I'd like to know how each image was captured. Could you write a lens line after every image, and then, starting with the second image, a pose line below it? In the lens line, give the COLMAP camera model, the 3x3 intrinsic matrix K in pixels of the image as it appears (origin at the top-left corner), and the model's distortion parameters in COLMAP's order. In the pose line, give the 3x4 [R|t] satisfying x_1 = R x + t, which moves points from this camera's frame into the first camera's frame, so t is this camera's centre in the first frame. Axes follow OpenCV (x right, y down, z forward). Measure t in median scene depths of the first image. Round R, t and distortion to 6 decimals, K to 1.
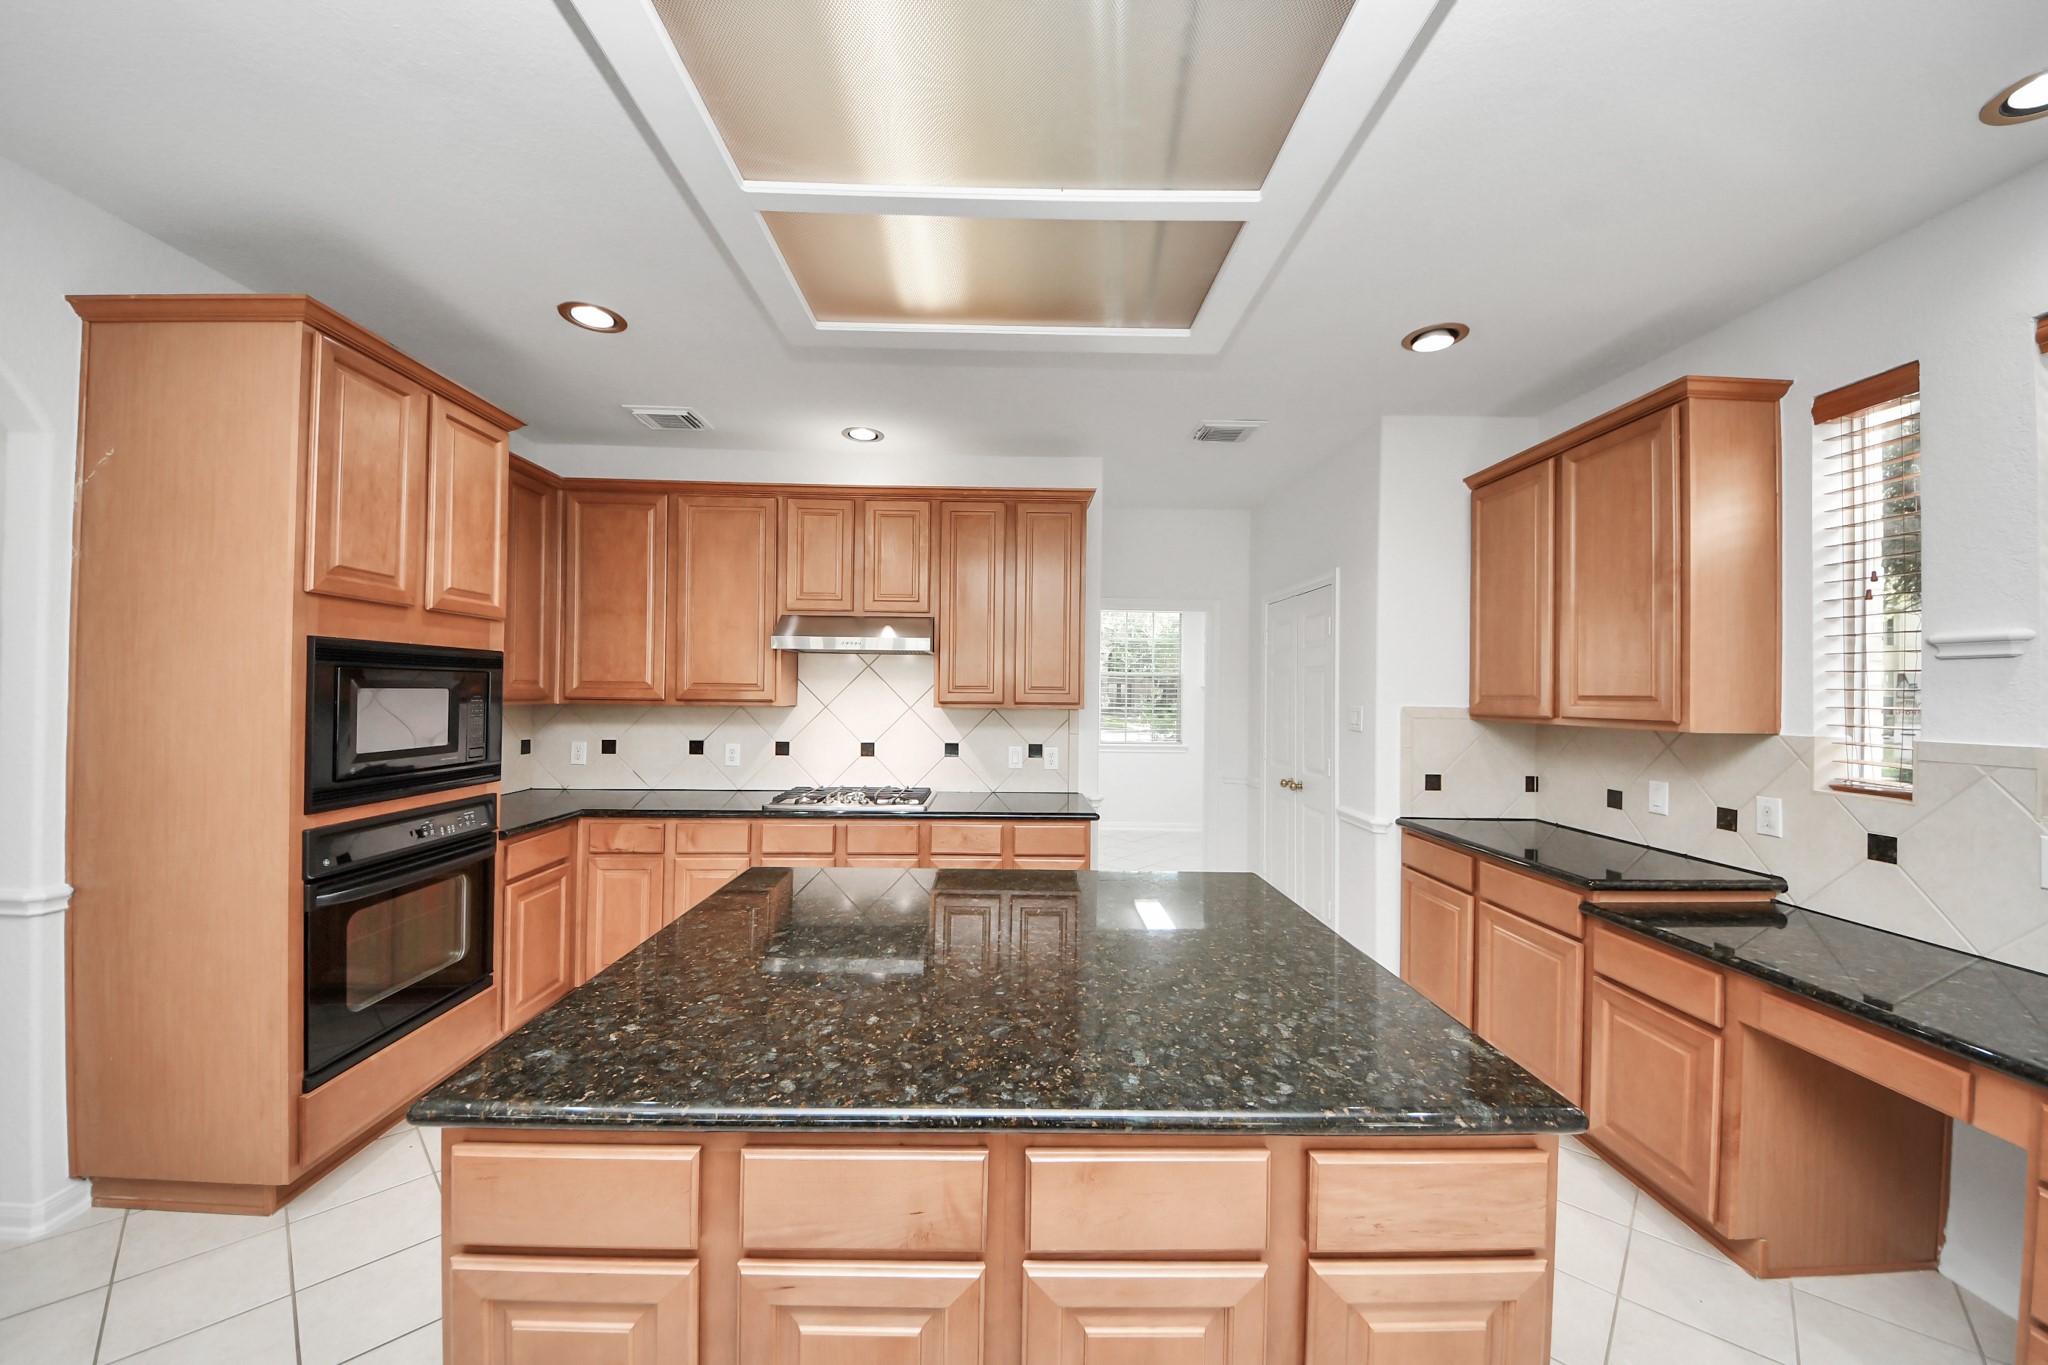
lens RADIAL K [[721.2, 0, 1015.7], [0, 721.2, 689.8], [0, 0, 1]] dist [-0.000053, -0.001511]
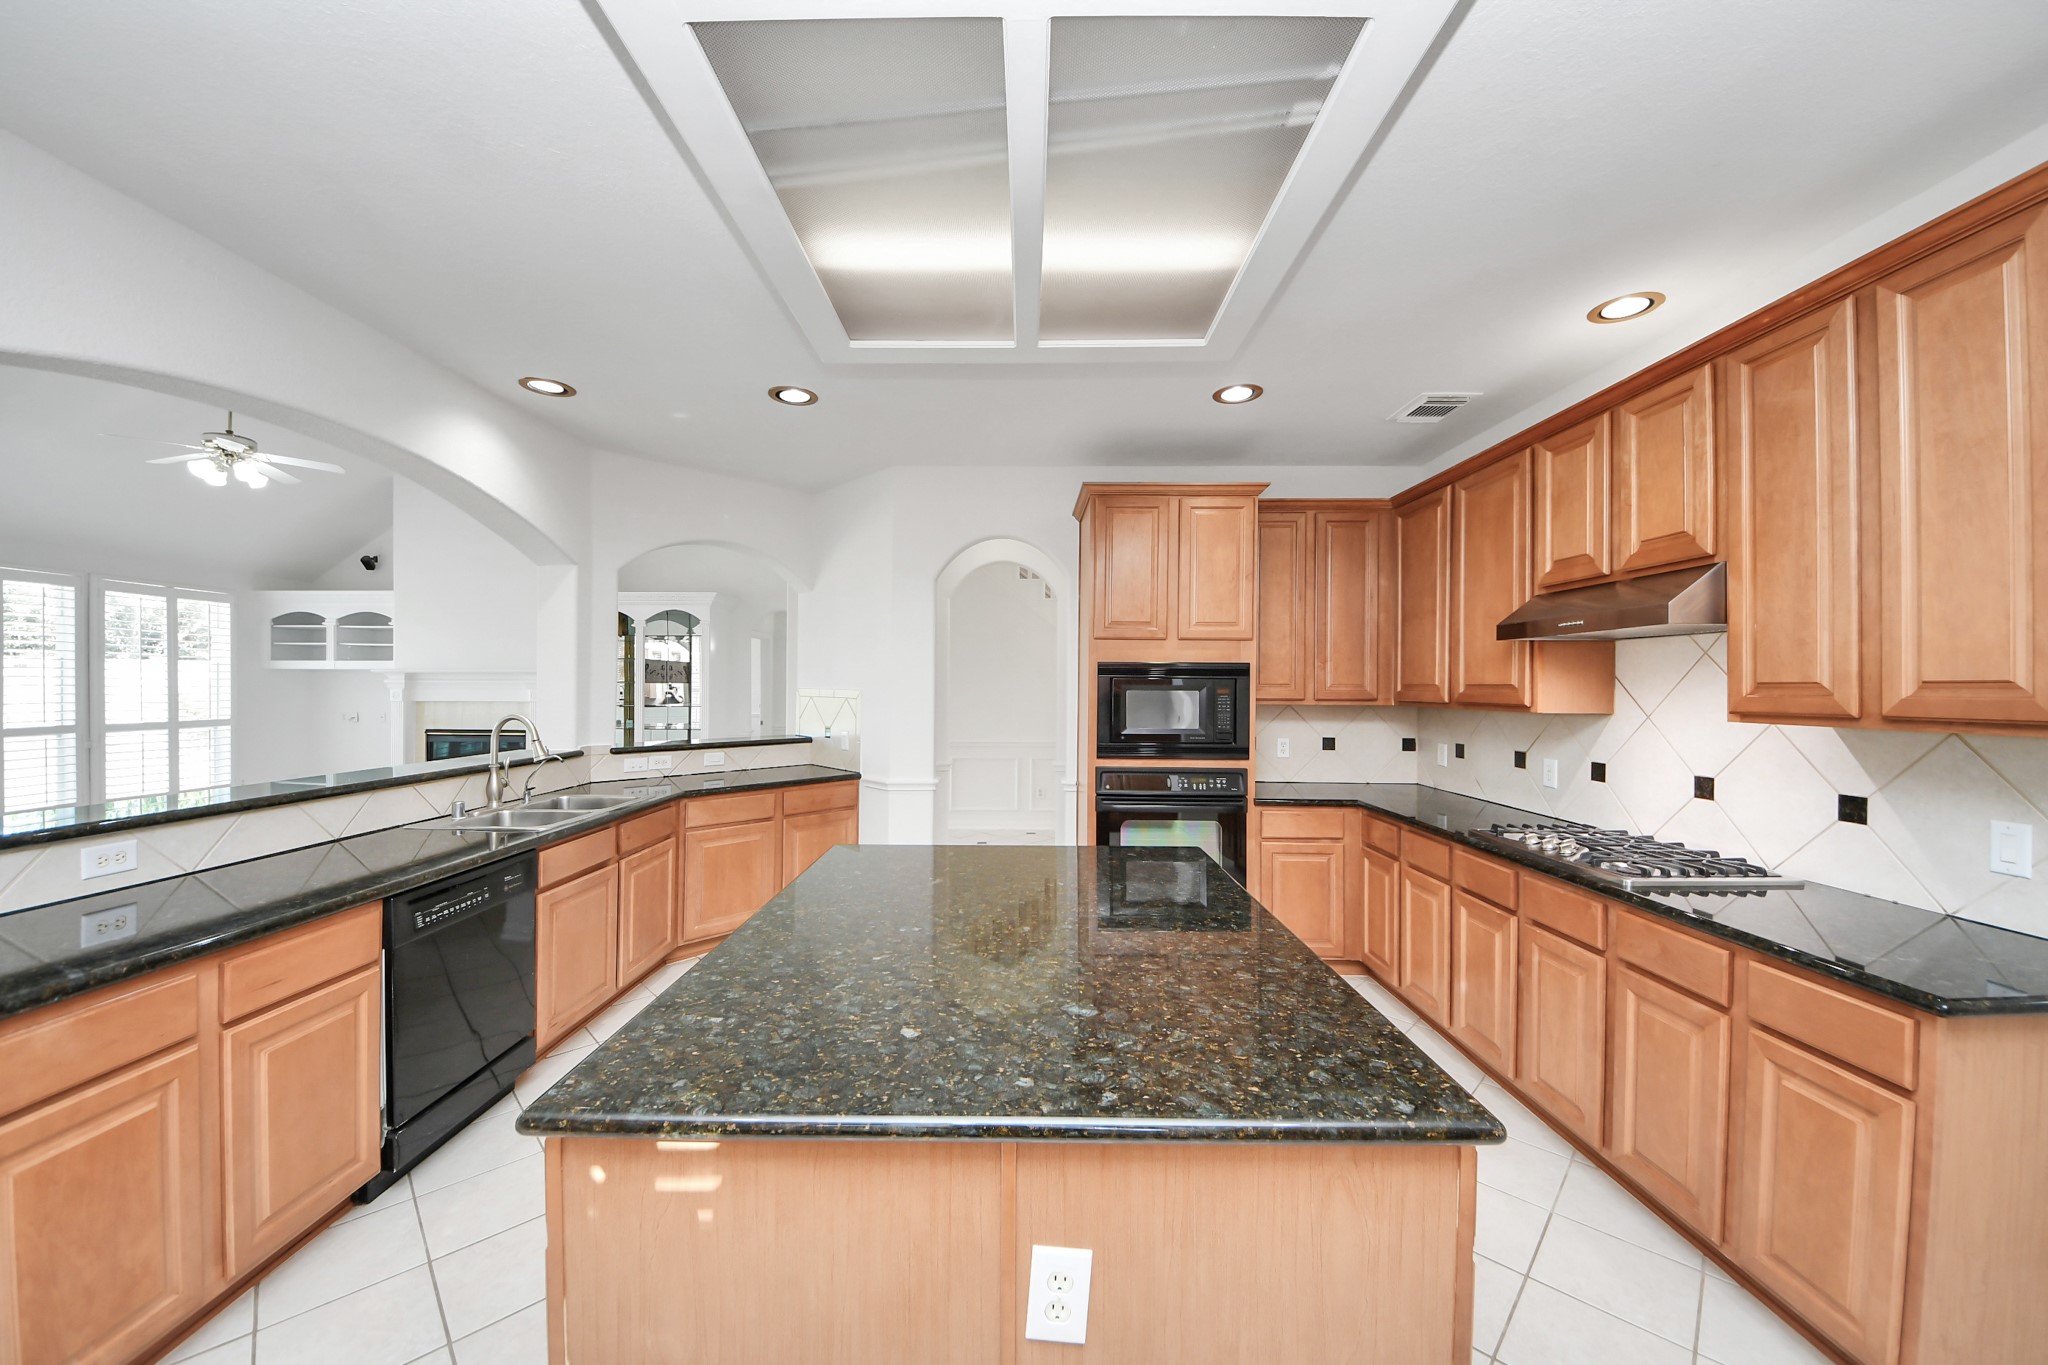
lens RADIAL K [[721.2, 0, 1023.1], [0, 721.2, 698.5], [0, 0, 1]] dist [-0.000053, -0.001511]
pose [[-0.013886, 0.004810, -0.999892, 0.581382], [-0.005930, 0.999970, 0.004893, 0.008229], [0.999886, 0.005997, -0.013858, 0.563348]]
